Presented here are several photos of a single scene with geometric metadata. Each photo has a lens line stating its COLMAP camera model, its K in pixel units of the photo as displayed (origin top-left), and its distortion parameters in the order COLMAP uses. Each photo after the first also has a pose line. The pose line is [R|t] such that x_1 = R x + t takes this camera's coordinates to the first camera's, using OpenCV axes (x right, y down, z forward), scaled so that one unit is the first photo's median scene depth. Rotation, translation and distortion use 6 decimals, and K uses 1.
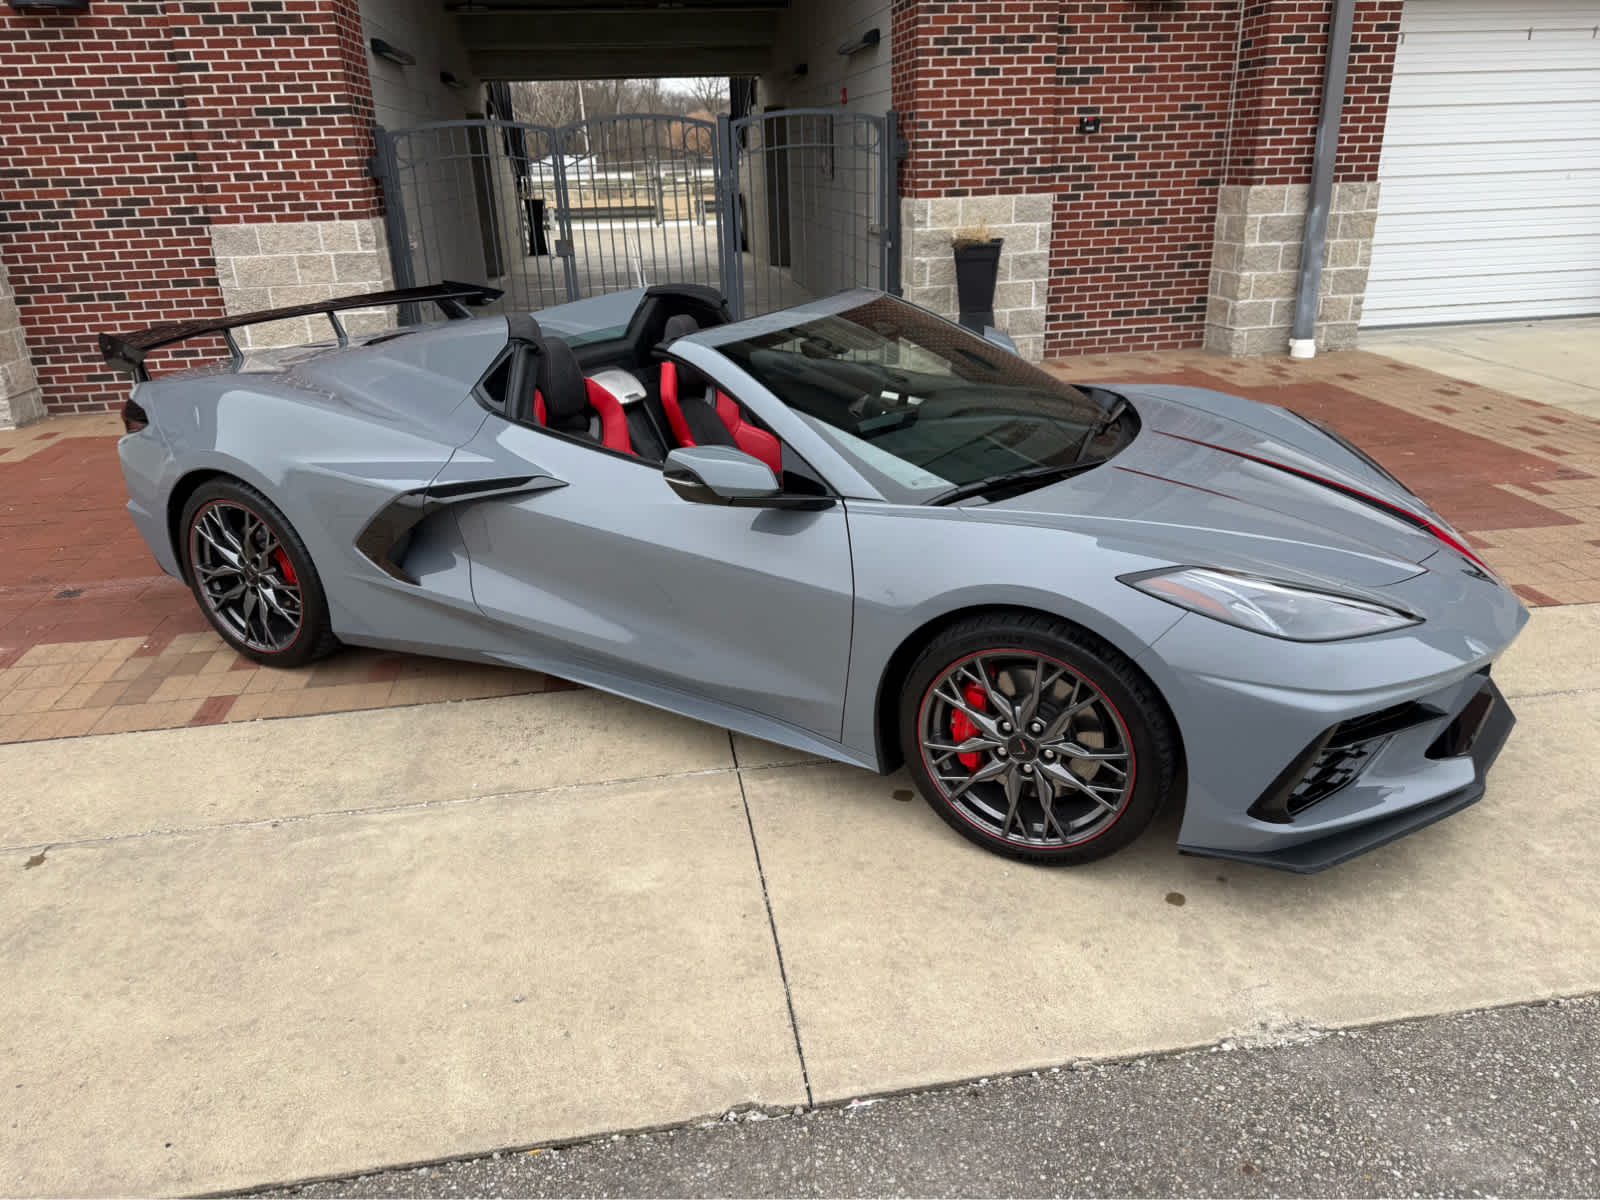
lens RADIAL K [[1133.8, 0, 796.3], [0, 1133.8, 606.1], [0, 0, 1]] dist [0.030190, -0.037295]
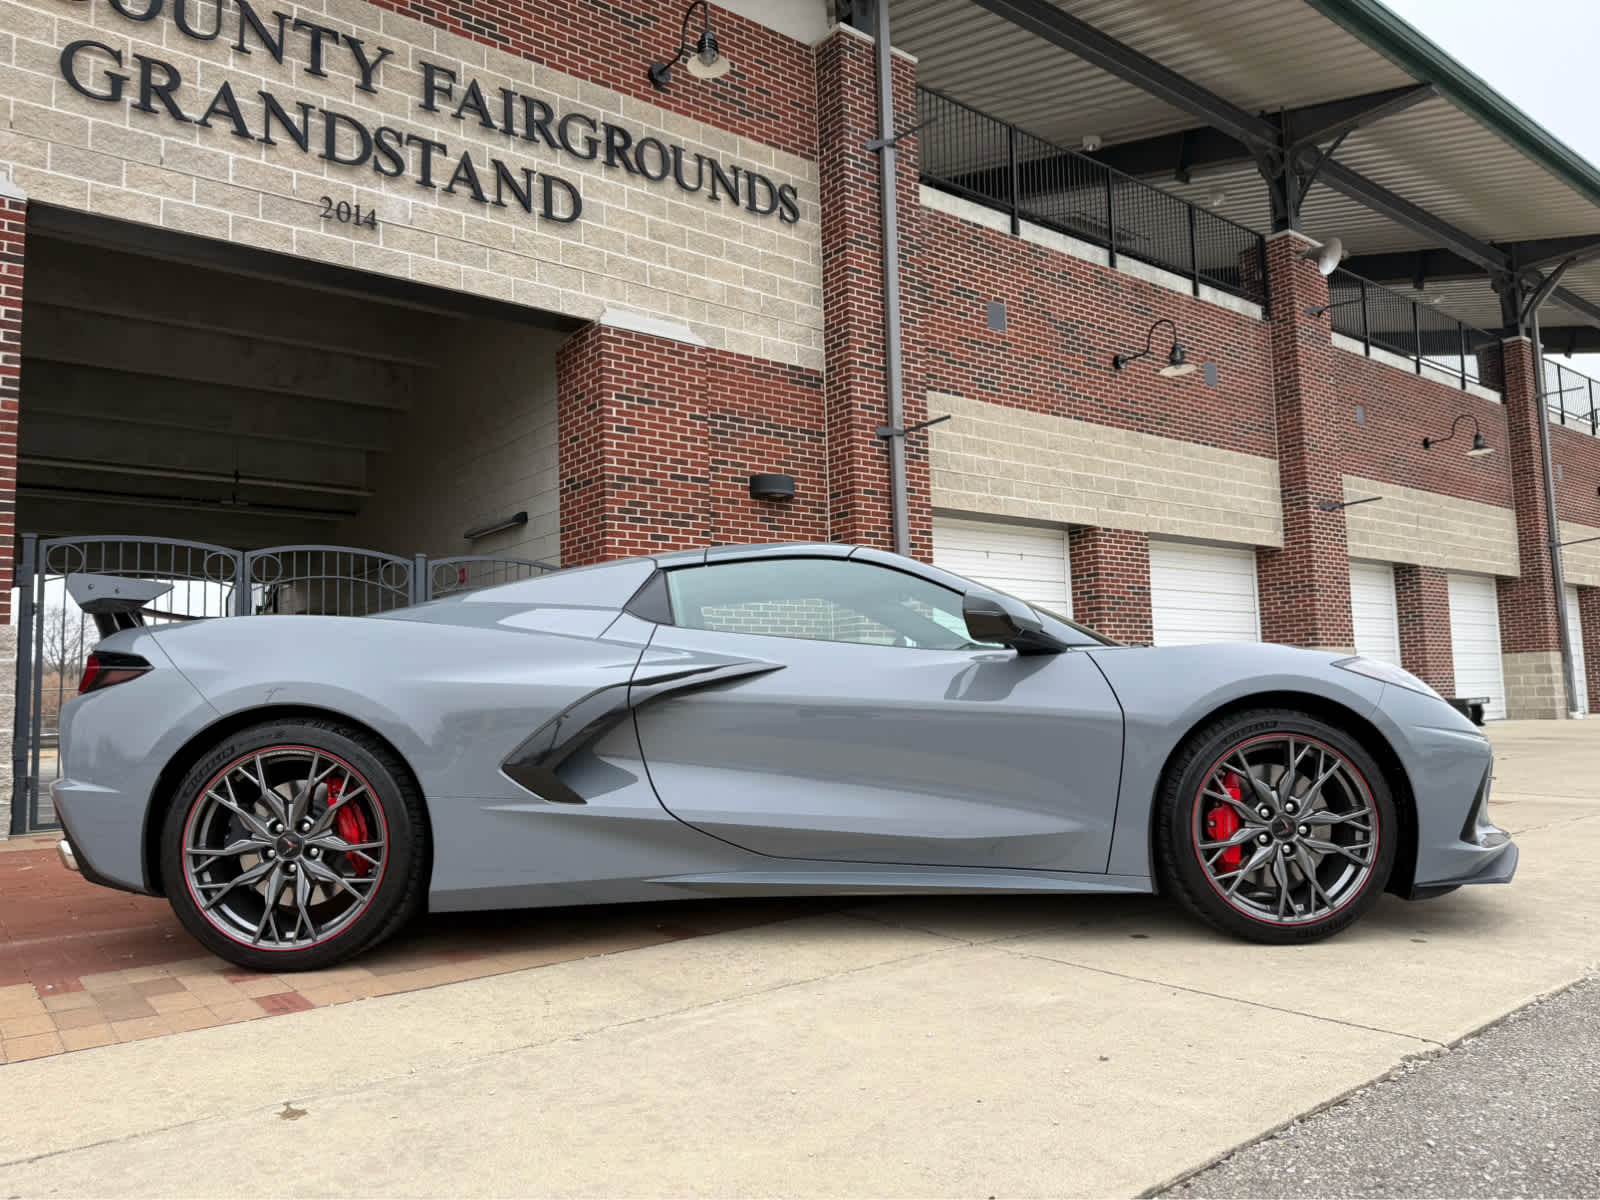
lens RADIAL K [[1133.8, 0, 773.7], [0, 1133.8, 611.2], [0, 0, 1]] dist [0.030190, -0.037295]
pose [[0.878353, 0.050539, 0.475334, -0.279237], [0.174605, 0.891762, -0.417461, 0.108019], [-0.444983, 0.449674, 0.774457, 0.071866]]
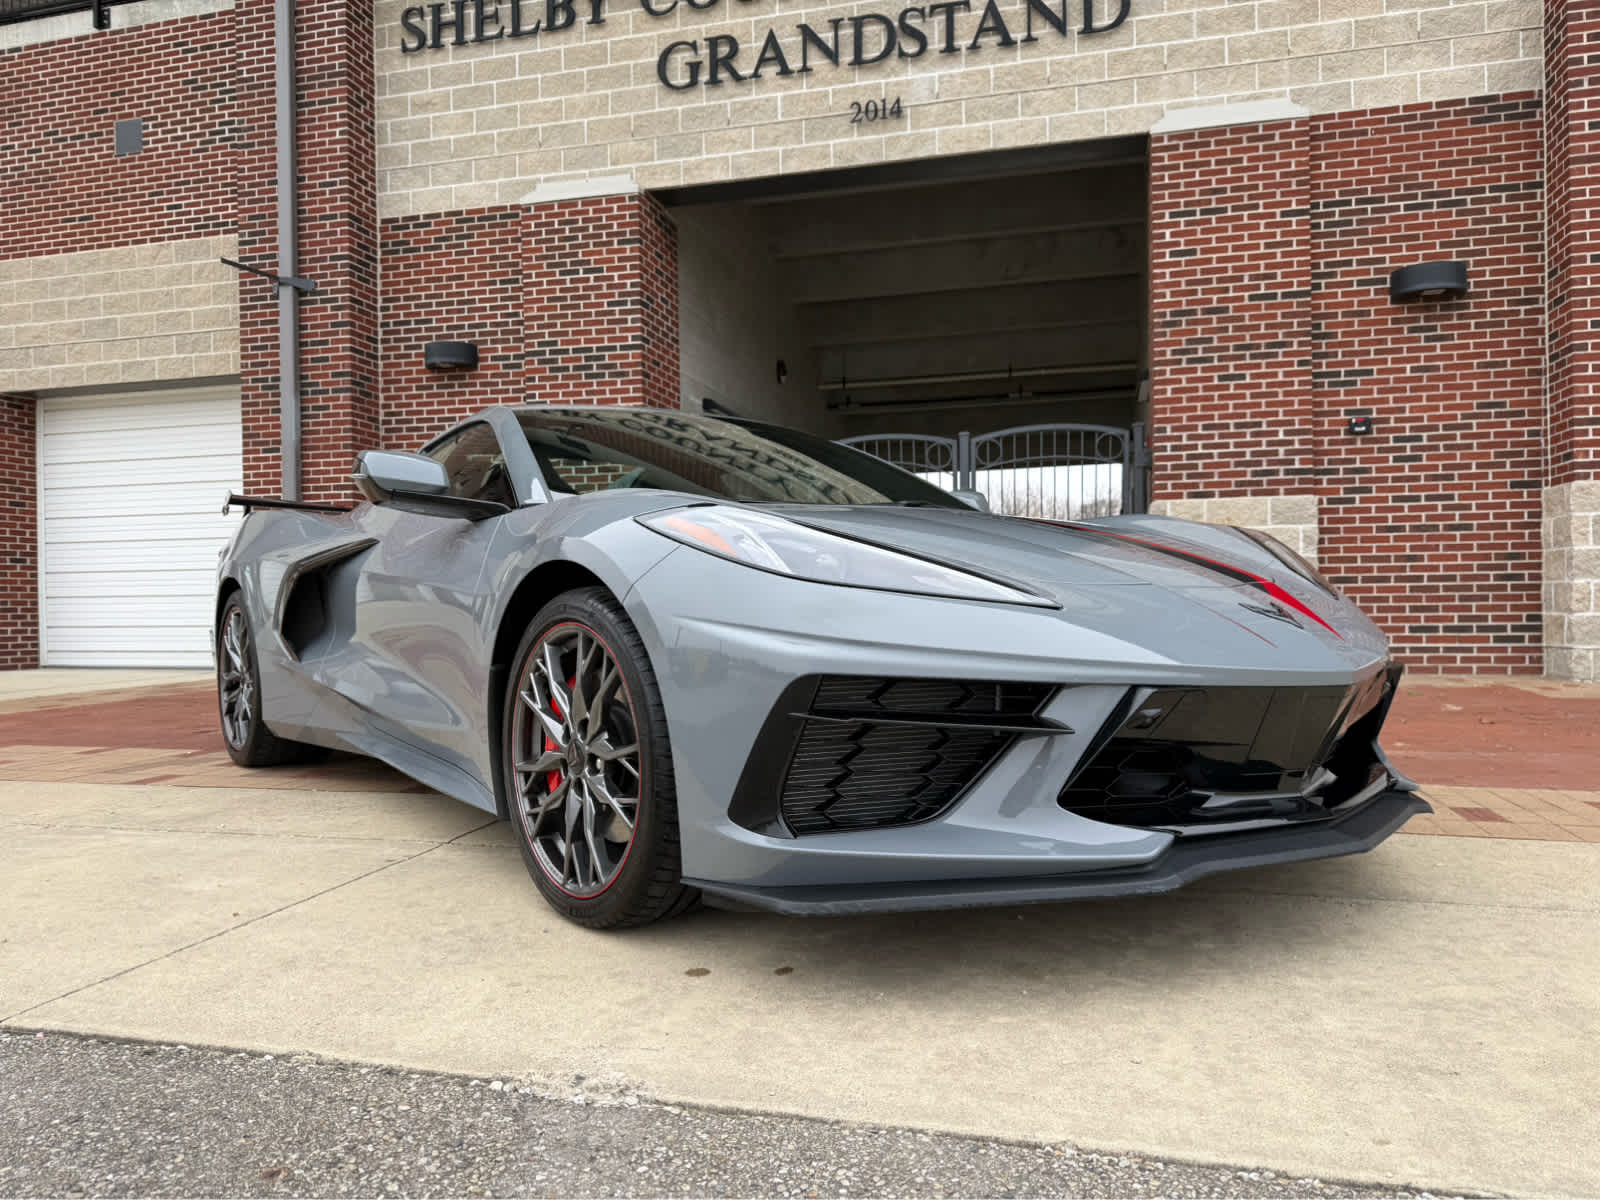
lens RADIAL K [[1133.8, 0, 800.5], [0, 1133.8, 601.1], [0, 0, 1]] dist [0.030190, -0.037295]
pose [[0.914529, 0.017577, -0.404139, 0.223945], [-0.165086, 0.928291, -0.333201, 0.088490], [0.369301, 0.371440, 0.851850, 0.110617]]
